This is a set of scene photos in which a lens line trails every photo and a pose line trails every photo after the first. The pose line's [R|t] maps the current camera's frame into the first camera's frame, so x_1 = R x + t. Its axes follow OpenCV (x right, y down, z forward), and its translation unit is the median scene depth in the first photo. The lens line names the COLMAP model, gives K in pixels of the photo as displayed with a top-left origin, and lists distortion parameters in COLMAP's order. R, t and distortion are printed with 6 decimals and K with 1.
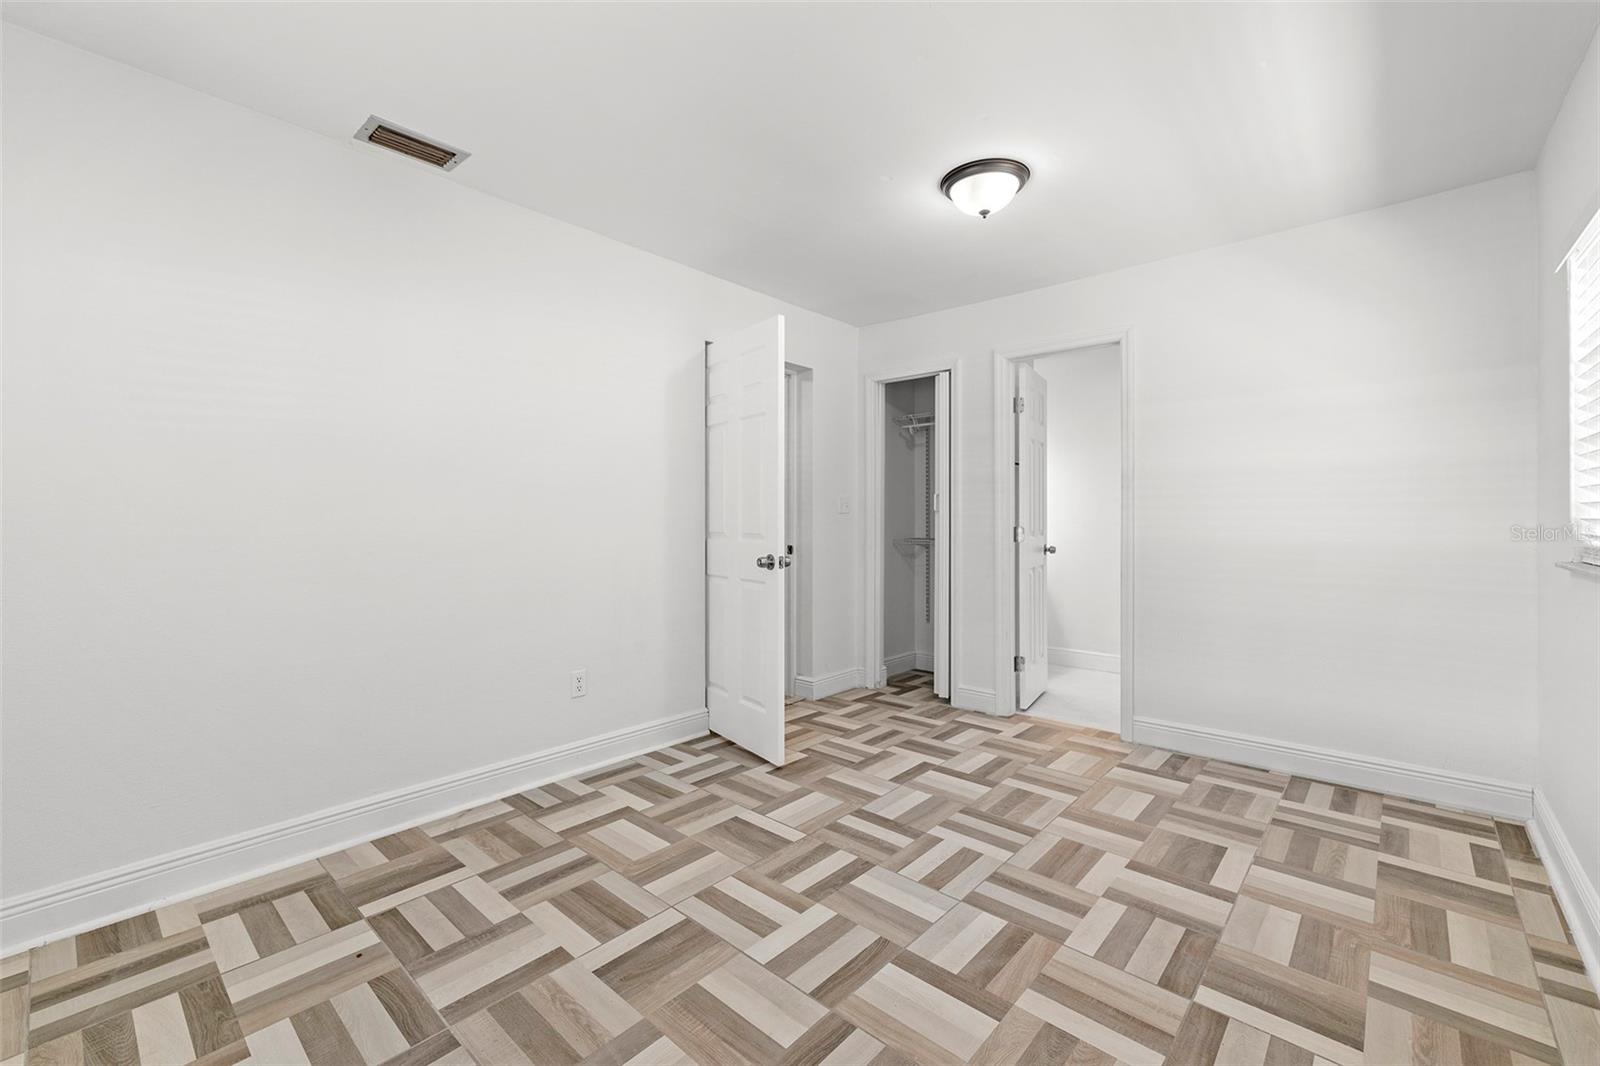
lens RADIAL K [[684.1, 0, 796.1], [0, 684.1, 525.1], [0, 0, 1]] dist [-0.000272, 0.001781]
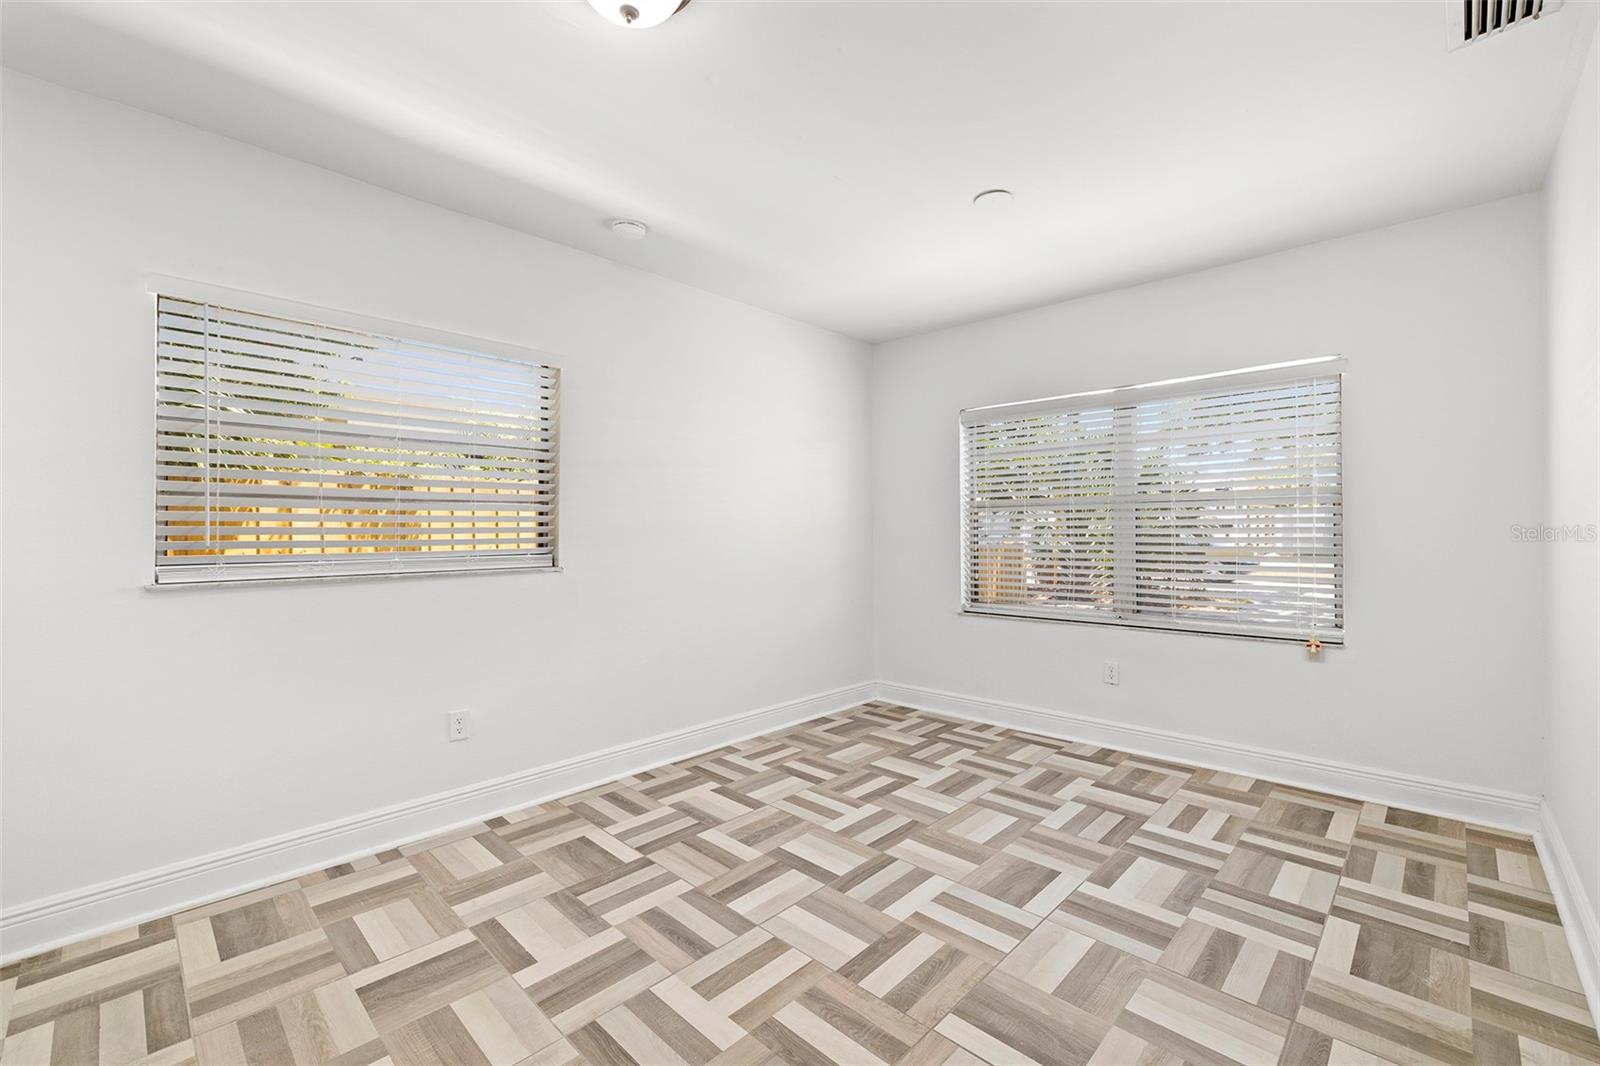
lens RADIAL K [[684.1, 0, 799.5], [0, 684.1, 532.1], [0, 0, 1]] dist [-0.000272, 0.001781]
pose [[-0.999432, 0.003056, 0.033553, 0.148783], [0.003677, 0.999823, 0.018458, -0.040309], [-0.033491, 0.018570, -0.999266, 2.028166]]
